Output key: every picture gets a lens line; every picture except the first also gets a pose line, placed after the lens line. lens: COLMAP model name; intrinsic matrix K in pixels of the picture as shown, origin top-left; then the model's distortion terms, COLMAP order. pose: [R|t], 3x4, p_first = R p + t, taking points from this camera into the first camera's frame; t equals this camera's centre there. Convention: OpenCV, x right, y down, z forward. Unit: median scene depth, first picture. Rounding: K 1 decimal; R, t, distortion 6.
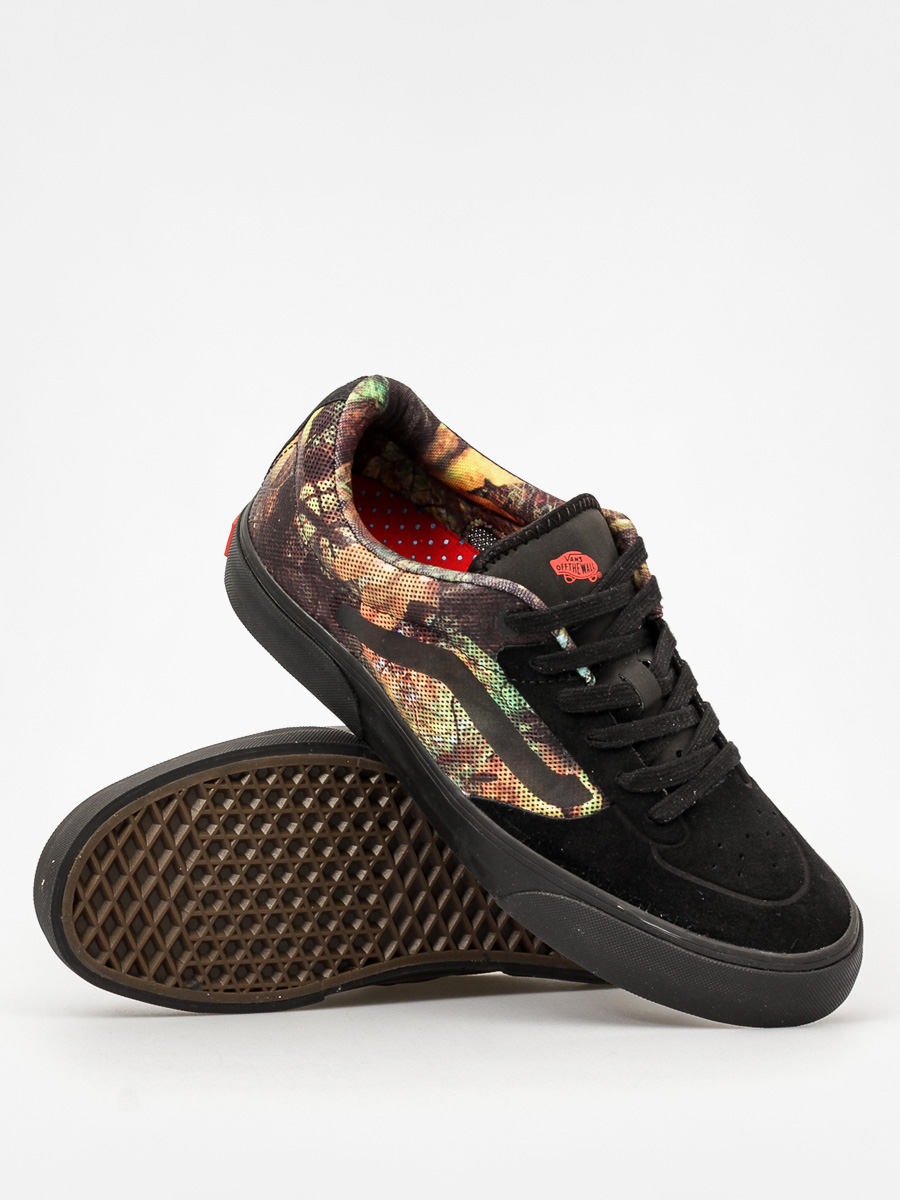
lens RADIAL K [[3334.7, 0, 450.0], [0, 3334.7, 600.0], [0, 0, 1]] dist [-0.025888, 0.262753]
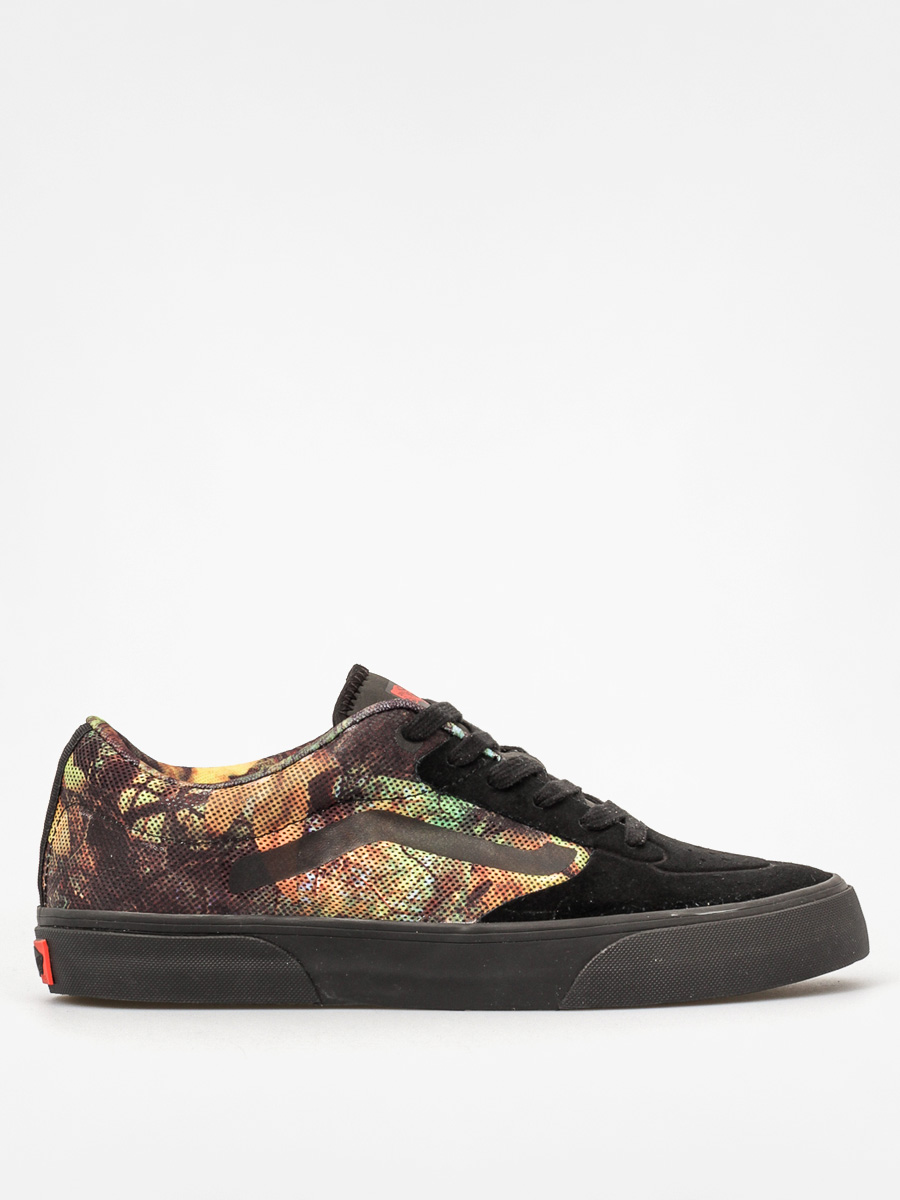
lens RADIAL K [[3334.7, 0, 450.0], [0, 3334.7, 600.0], [0, 0, 1]] dist [-0.025888, 0.262753]
pose [[0.745552, -0.448317, 0.493117, -0.424582], [0.616198, 0.745578, -0.253798, 0.226041], [-0.253875, 0.493077, 0.832119, 0.174592]]
